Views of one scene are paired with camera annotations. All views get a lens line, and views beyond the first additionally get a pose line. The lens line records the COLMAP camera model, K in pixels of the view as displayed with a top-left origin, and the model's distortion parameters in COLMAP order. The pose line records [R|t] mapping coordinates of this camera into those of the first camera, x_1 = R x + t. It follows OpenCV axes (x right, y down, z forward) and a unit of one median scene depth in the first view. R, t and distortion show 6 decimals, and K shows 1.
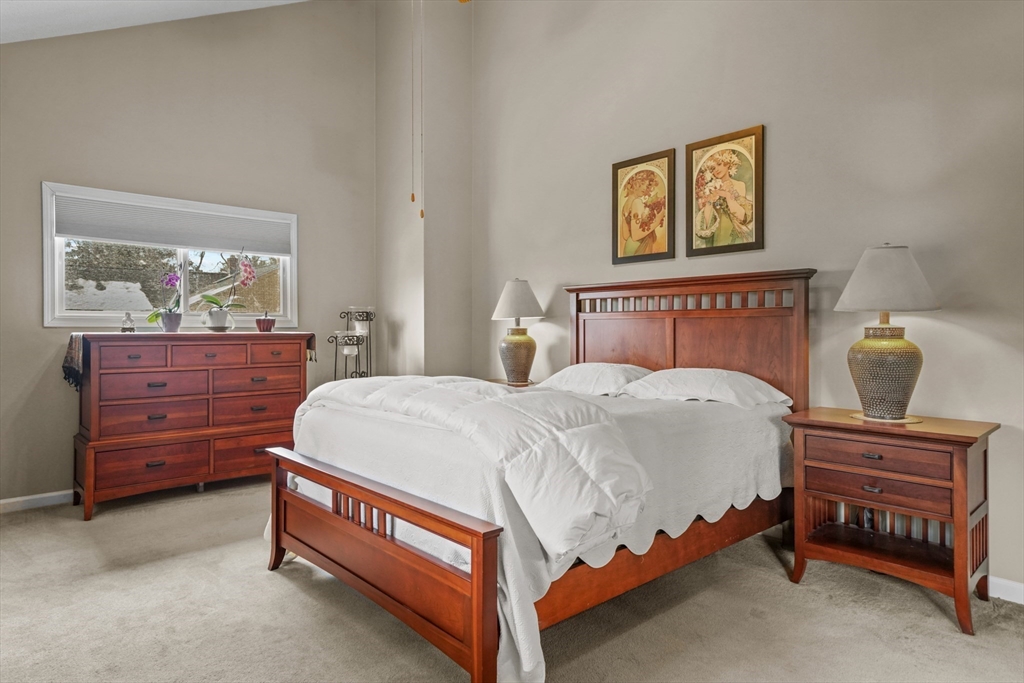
lens RADIAL K [[626.8, 0, 508.0], [0, 626.8, 328.2], [0, 0, 1]] dist [0.032371, 0.000926]
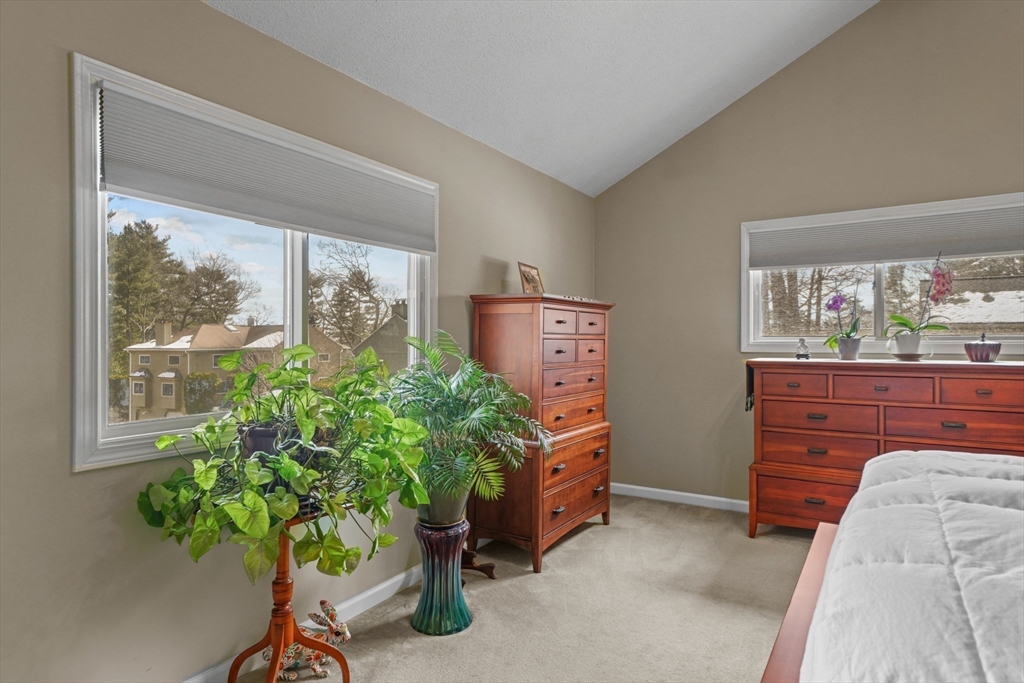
lens RADIAL K [[585.2, 0, 515.3], [0, 585.2, 342.5], [0, 0, 1]] dist [0.020605, 0.002610]
pose [[0.275036, 0.002677, -0.961430, 0.148826], [0.004119, 0.999984, 0.003963, -0.023737], [0.961425, -0.005050, 0.275021, 0.317215]]
